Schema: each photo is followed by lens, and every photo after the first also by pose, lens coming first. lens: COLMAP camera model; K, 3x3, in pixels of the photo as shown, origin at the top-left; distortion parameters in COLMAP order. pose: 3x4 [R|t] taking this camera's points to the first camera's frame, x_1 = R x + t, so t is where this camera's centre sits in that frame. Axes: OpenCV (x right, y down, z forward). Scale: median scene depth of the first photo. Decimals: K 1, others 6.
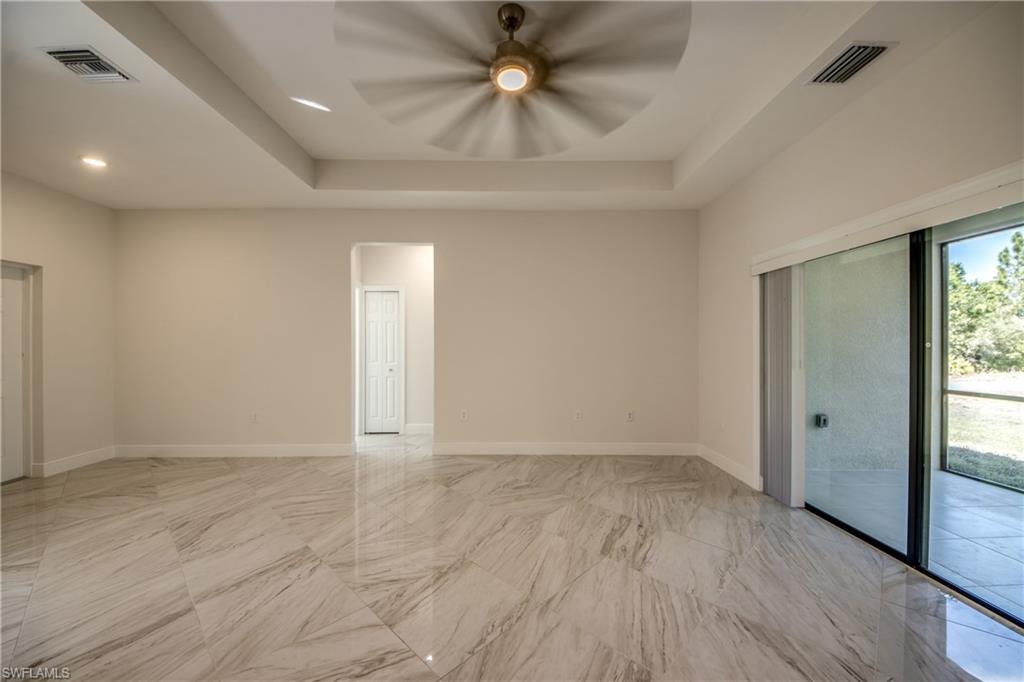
lens RADIAL K [[388.0, 0, 510.1], [0, 388.0, 342.9], [0, 0, 1]] dist [0.018264, -0.013652]
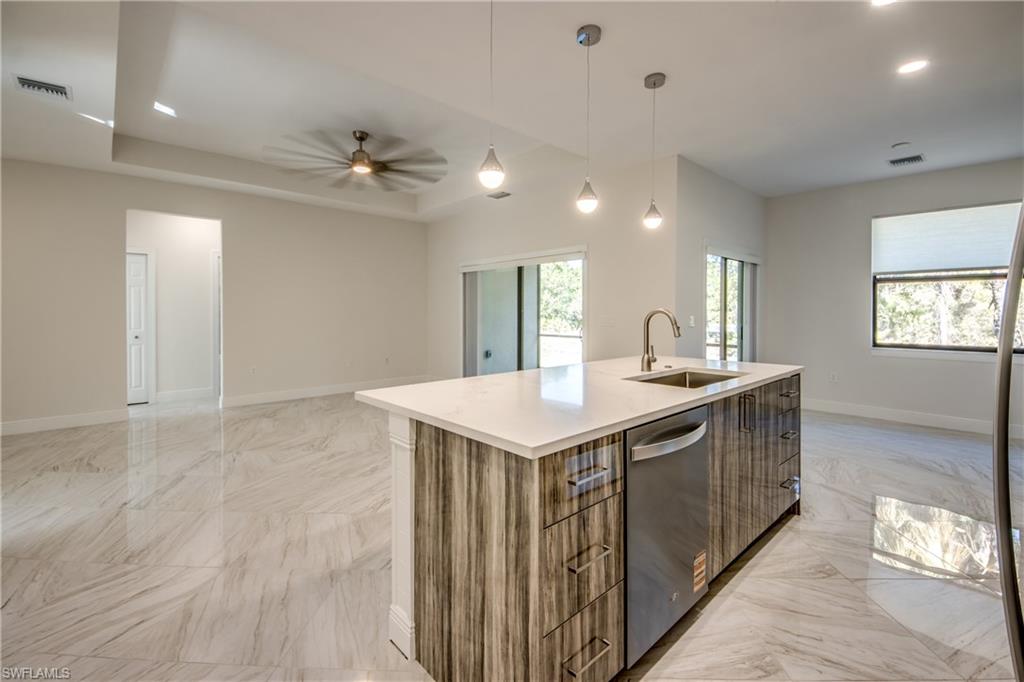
lens RADIAL K [[440.2, 0, 516.0], [0, 440.2, 314.1], [0, 0, 1]] dist [0.024909, -0.013968]
pose [[0.738781, -0.004312, 0.673931, -0.441956], [-0.003086, 0.999947, 0.009780, 0.000080], [-0.673938, -0.009305, 0.738729, -0.543615]]
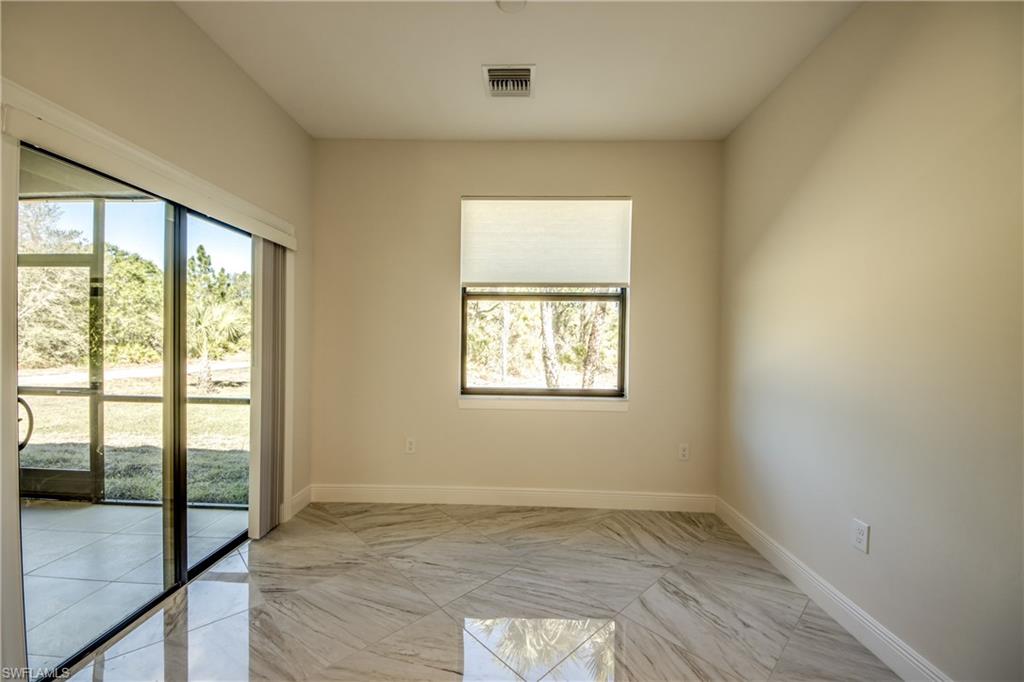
lens RADIAL K [[395.3, 0, 511.8], [0, 395.3, 350.8], [0, 0, 1]] dist [0.052167, -0.038970]
pose [[0.030526, -0.025346, 0.999213, 0.373038], [-0.017937, 0.999504, 0.025901, -0.000522], [-0.999373, -0.018714, 0.030056, -0.417119]]
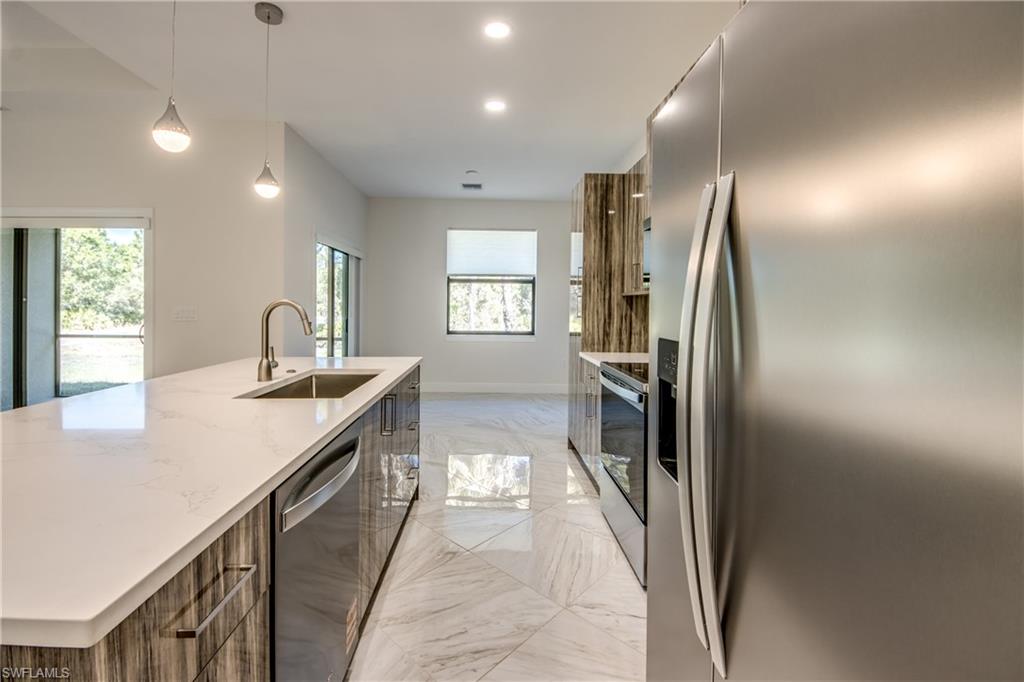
lens RADIAL K [[436.5, 0, 501.8], [0, 436.5, 312.0], [0, 0, 1]] dist [0.028148, -0.024358]
pose [[-0.018237, -0.013978, 0.999736, -0.369531], [-0.016574, 0.999769, 0.013676, 0.001179], [-0.999696, -0.016320, -0.018465, -0.459741]]
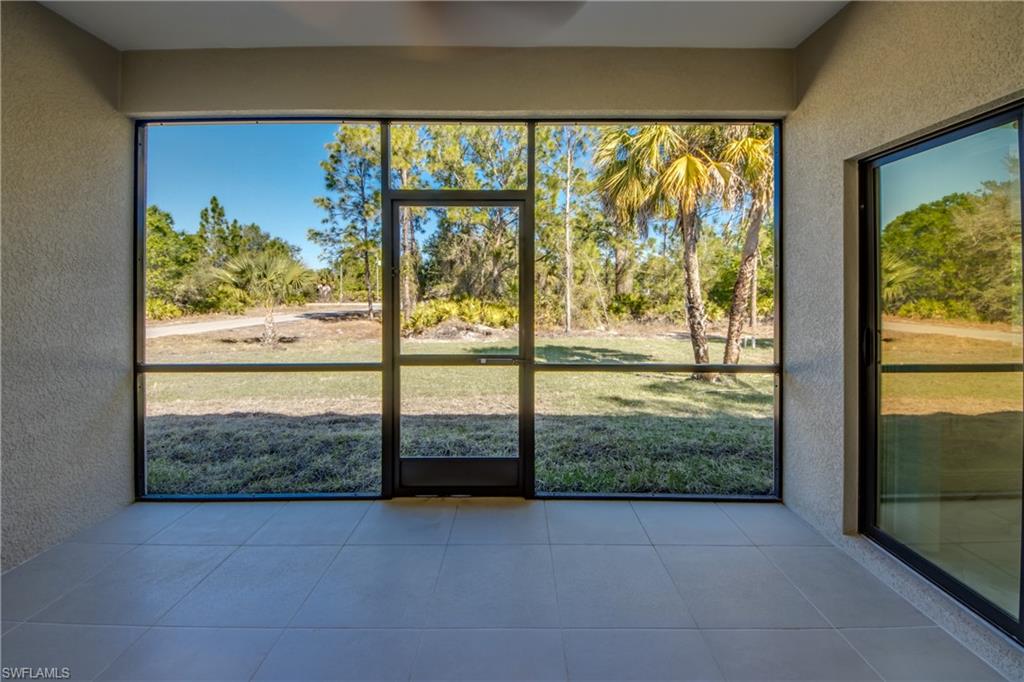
lens RADIAL K [[405.2, 0, 512.8], [0, 405.2, 292.0], [0, 0, 1]] dist [0.009573, -0.000141]
pose [[0.012228, -0.004982, 0.999913, 0.476910], [-0.003654, 0.999981, 0.005027, 0.001793], [-0.999919, -0.003715, 0.012210, 0.402403]]
